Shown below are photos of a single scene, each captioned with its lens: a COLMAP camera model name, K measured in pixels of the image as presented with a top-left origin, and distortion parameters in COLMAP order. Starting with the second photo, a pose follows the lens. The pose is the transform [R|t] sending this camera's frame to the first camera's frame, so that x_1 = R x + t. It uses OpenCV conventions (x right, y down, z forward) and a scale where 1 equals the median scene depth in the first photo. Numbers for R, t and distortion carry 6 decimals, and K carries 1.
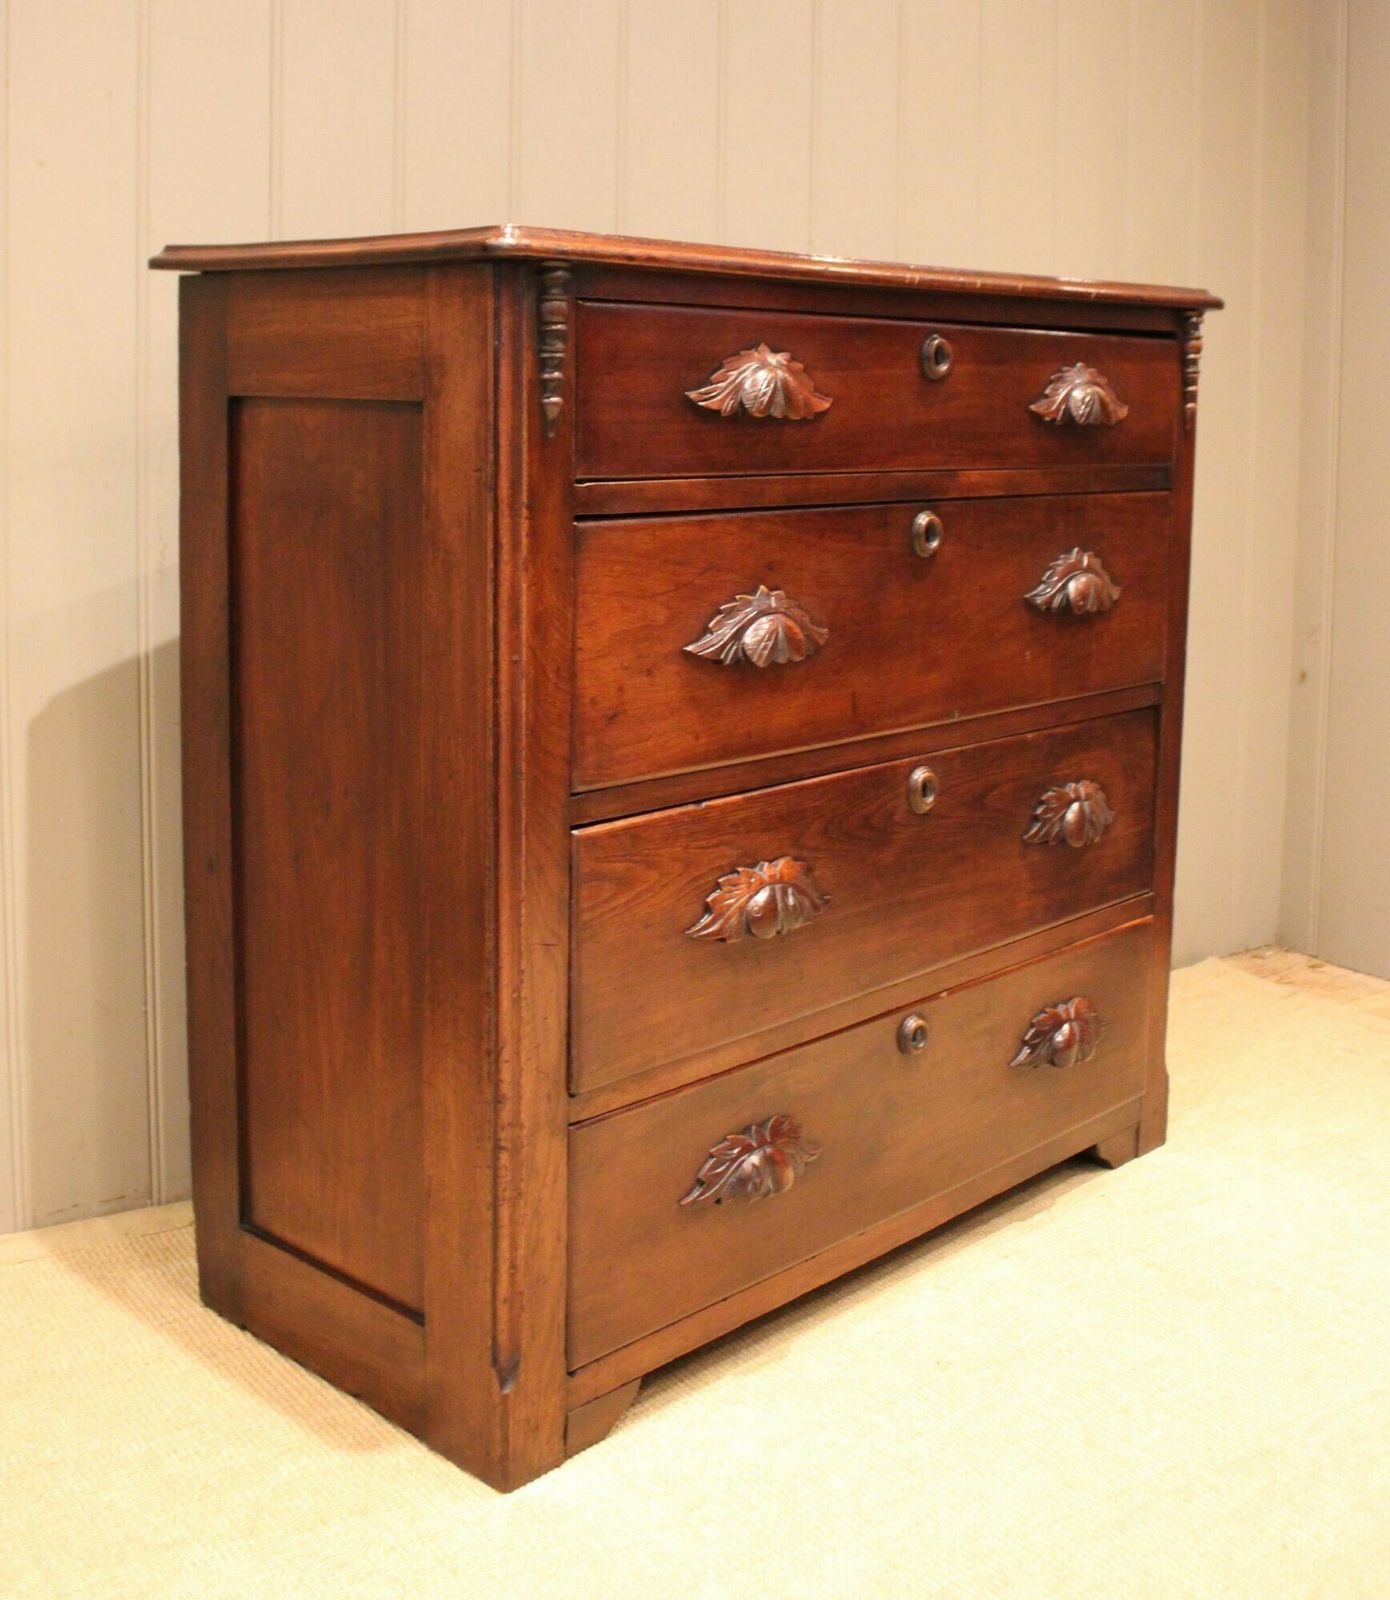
lens RADIAL K [[1904.6, 0, 665.6], [0, 1904.6, 738.3], [0, 0, 1]] dist [-0.049190, 0.000000]
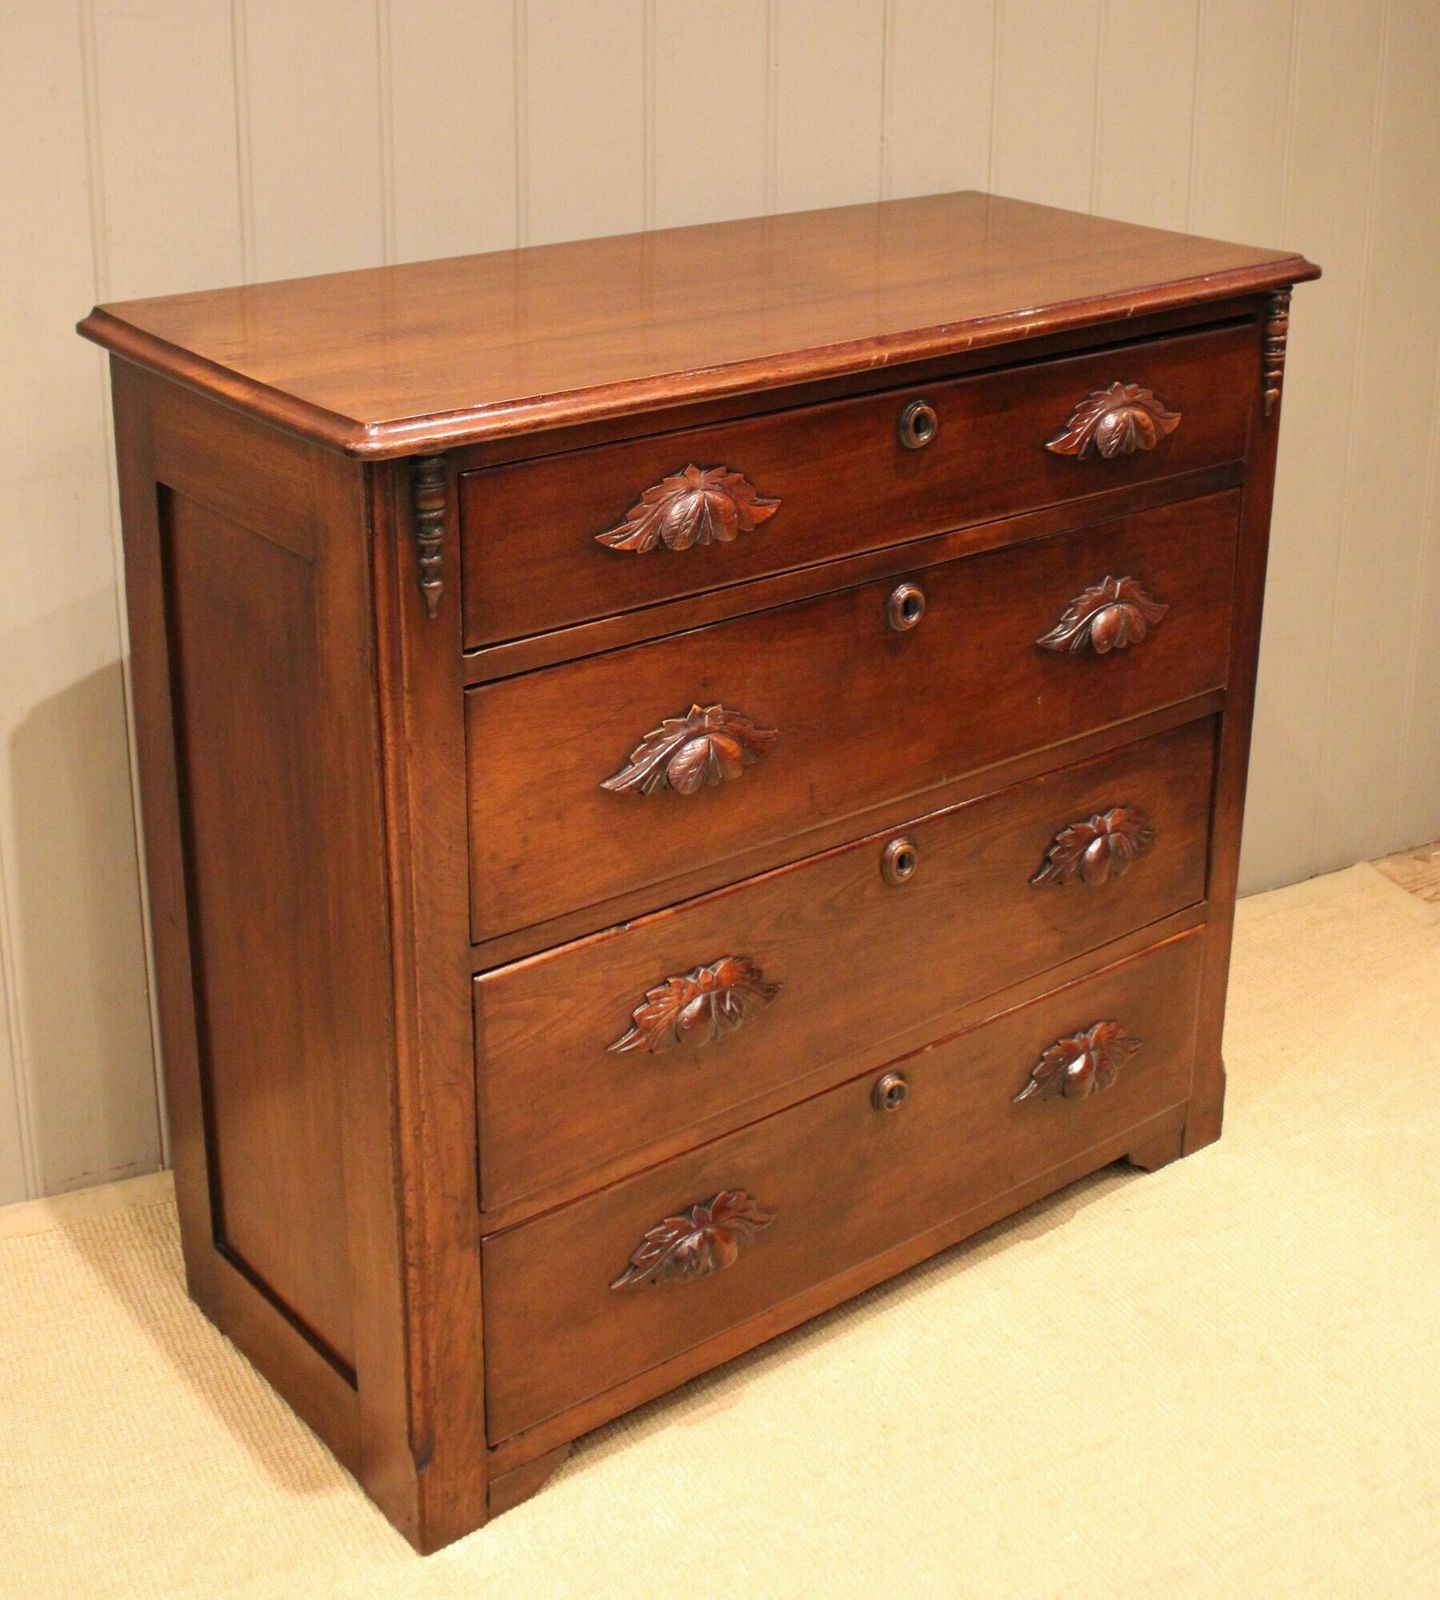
lens RADIAL K [[2209.0, 0, 701.5], [0, 2209.0, 707.6], [0, 0, 1]] dist [-0.030446, 0.000000]
pose [[0.990704, 0.044059, -0.128700, 0.190963], [-0.016601, 0.978182, 0.207084, -0.299311], [0.135016, -0.203023, 0.969821, -0.075004]]
